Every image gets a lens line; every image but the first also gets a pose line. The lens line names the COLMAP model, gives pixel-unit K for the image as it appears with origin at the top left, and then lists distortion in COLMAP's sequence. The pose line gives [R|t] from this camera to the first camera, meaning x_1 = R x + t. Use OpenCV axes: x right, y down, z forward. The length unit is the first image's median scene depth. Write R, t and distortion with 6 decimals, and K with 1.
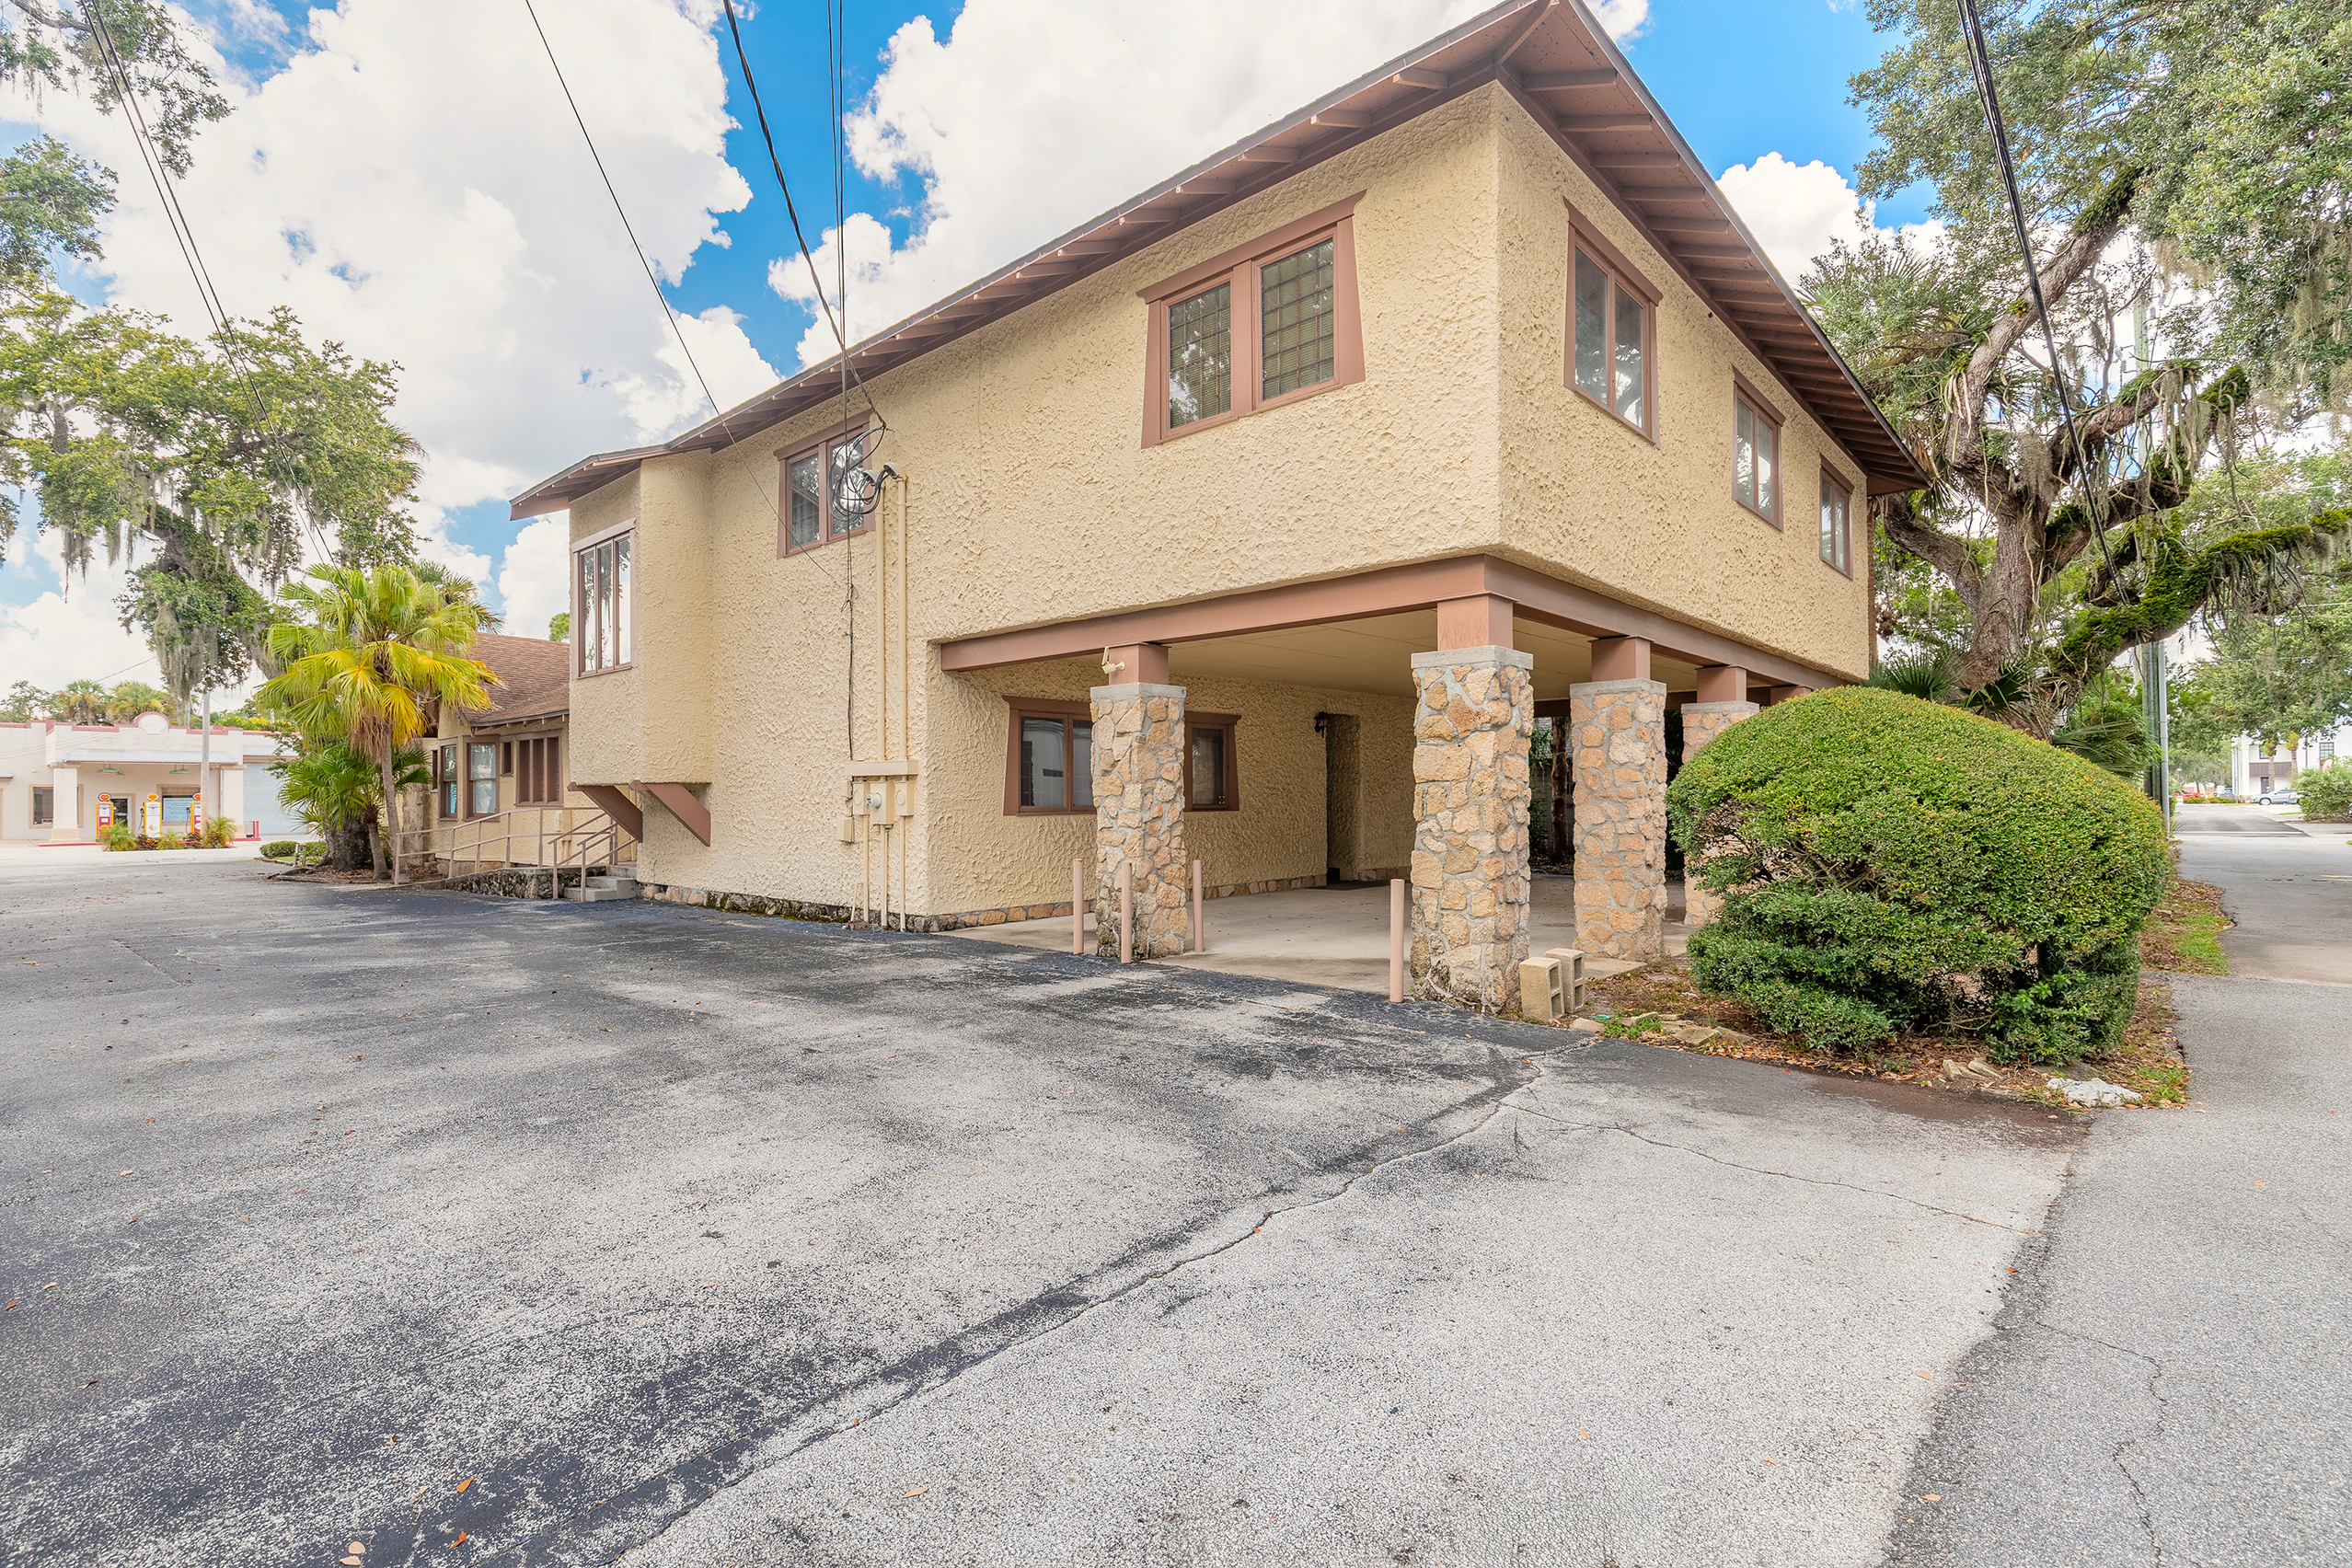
lens RADIAL K [[1086.2, 0, 1177.1], [0, 1086.2, 785.0], [0, 0, 1]] dist [0.002171, 0.000330]
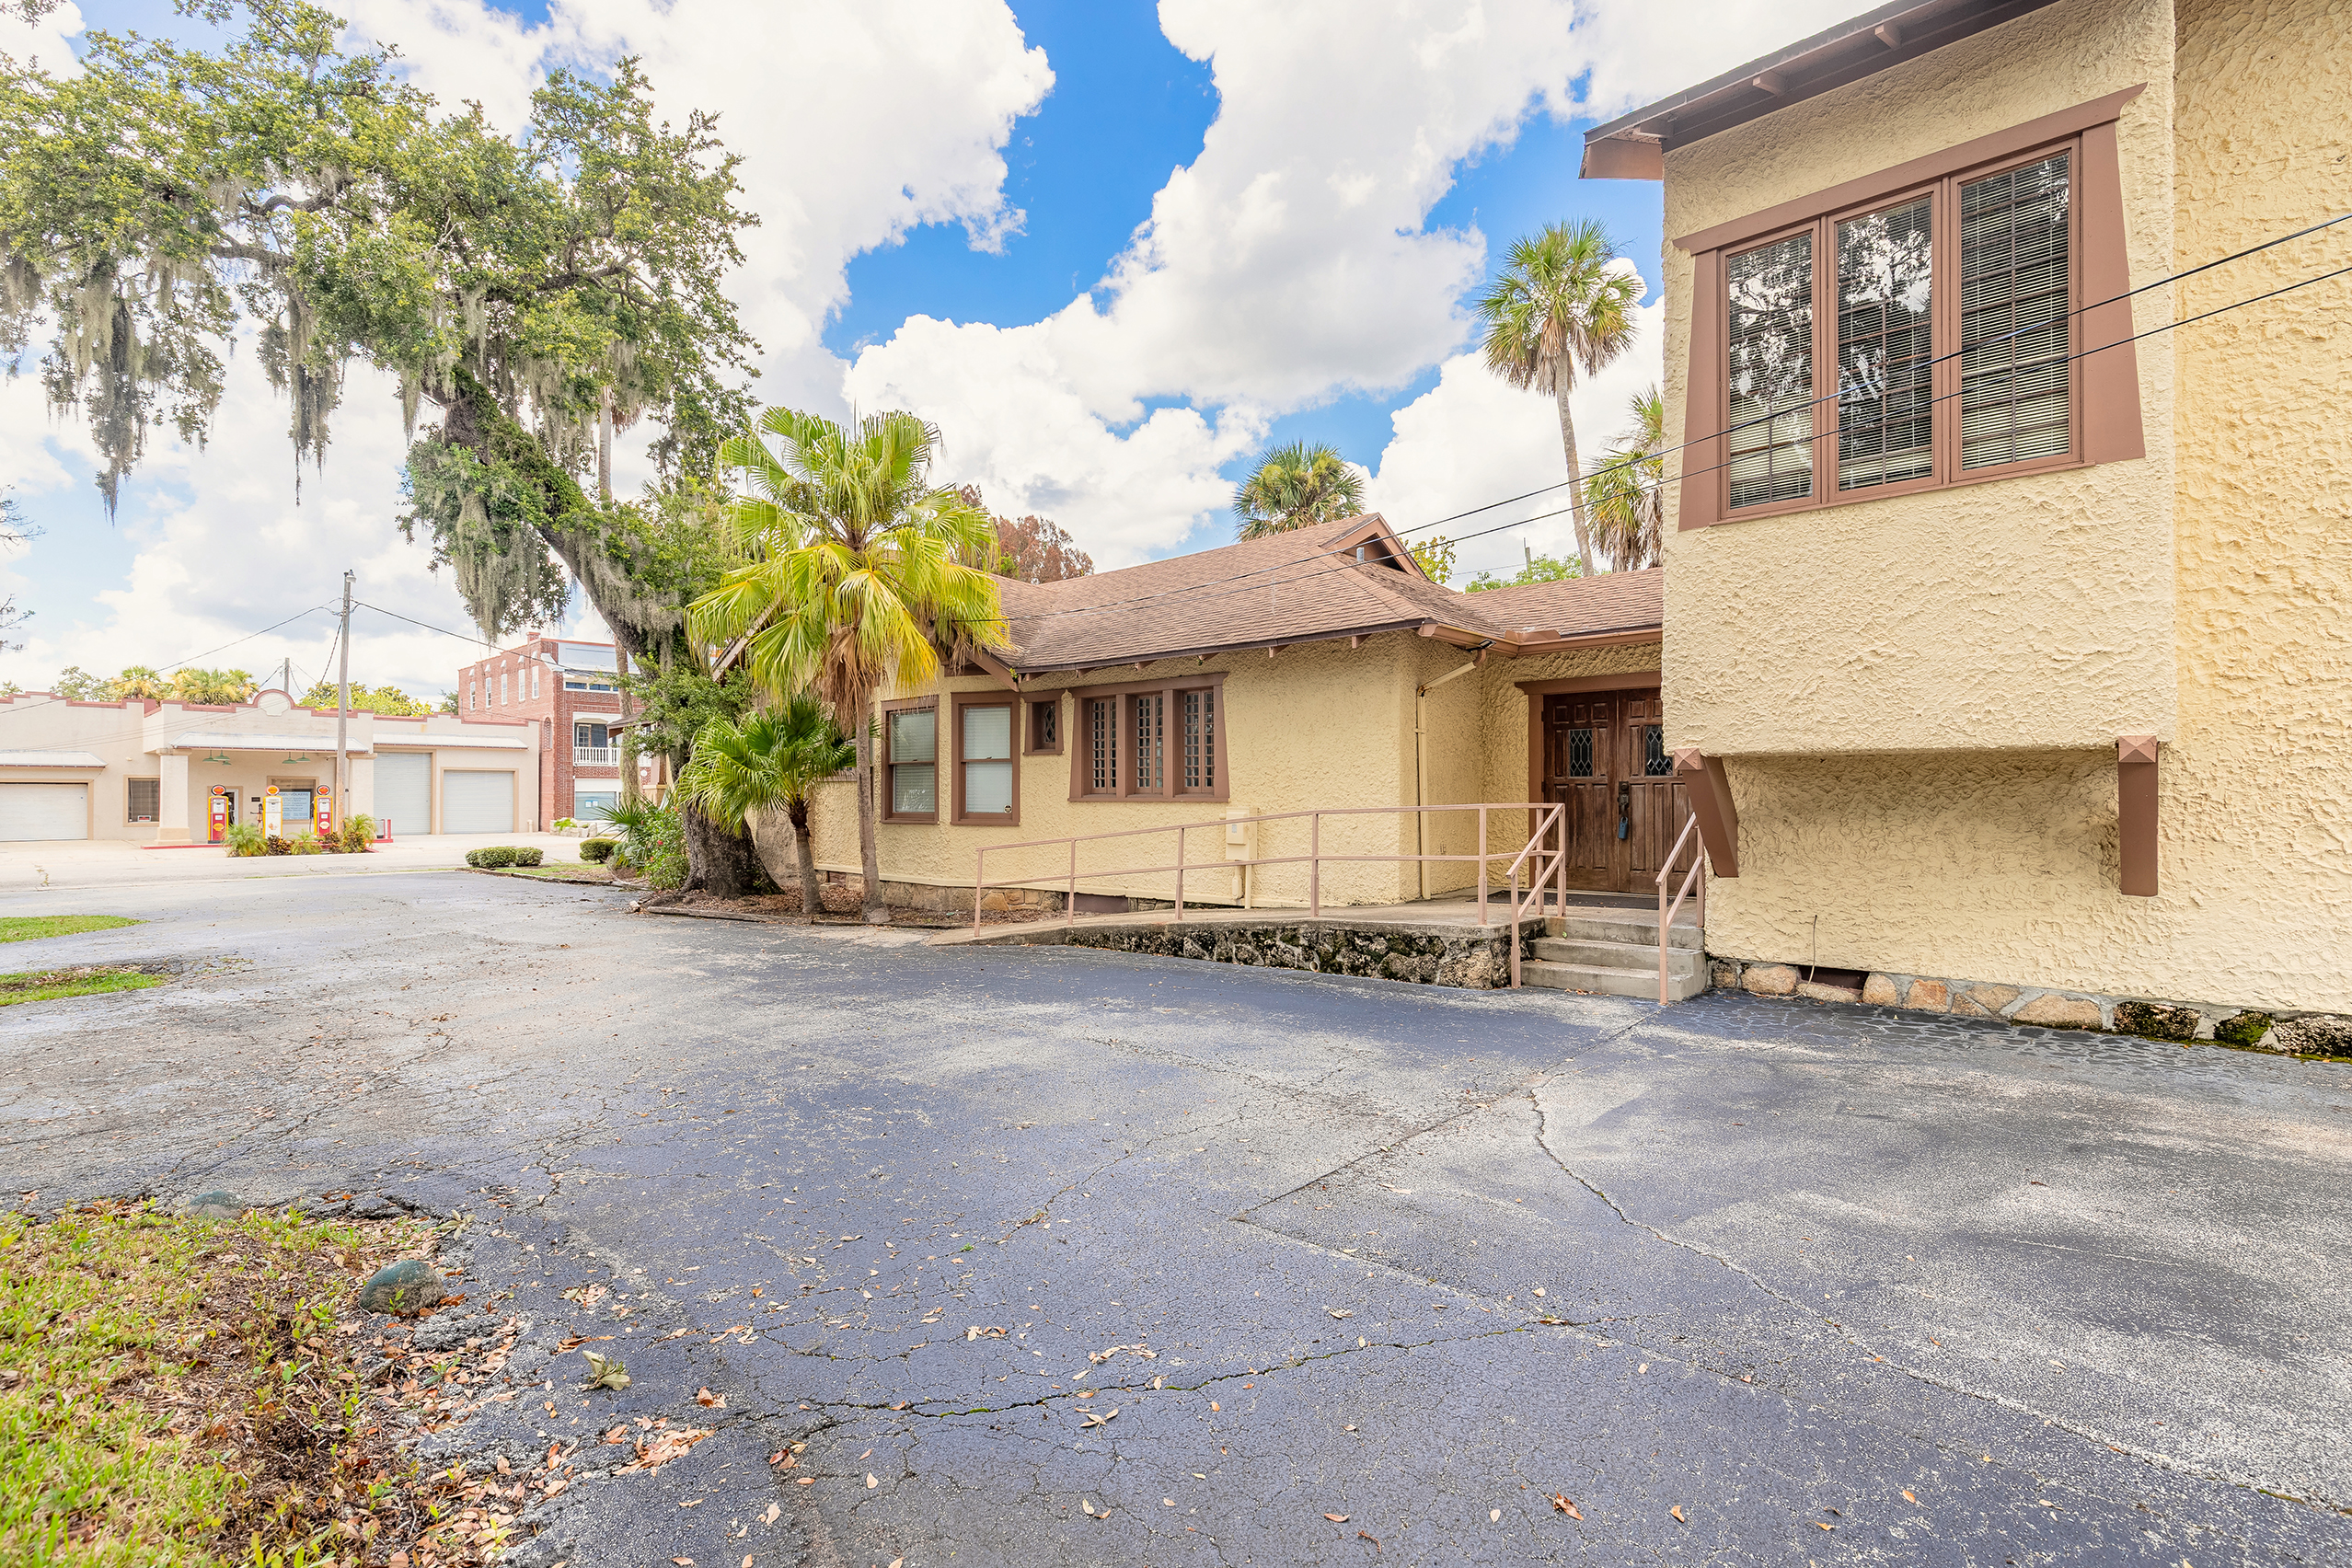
lens RADIAL K [[1086.2, 0, 1174.7], [0, 1086.2, 792.2], [0, 0, 1]] dist [0.002171, 0.000330]
pose [[0.999942, 0.007360, -0.007916, -0.450944], [-0.007342, 0.999970, 0.002334, 0.009676], [0.007933, -0.002275, 0.999966, 0.310254]]
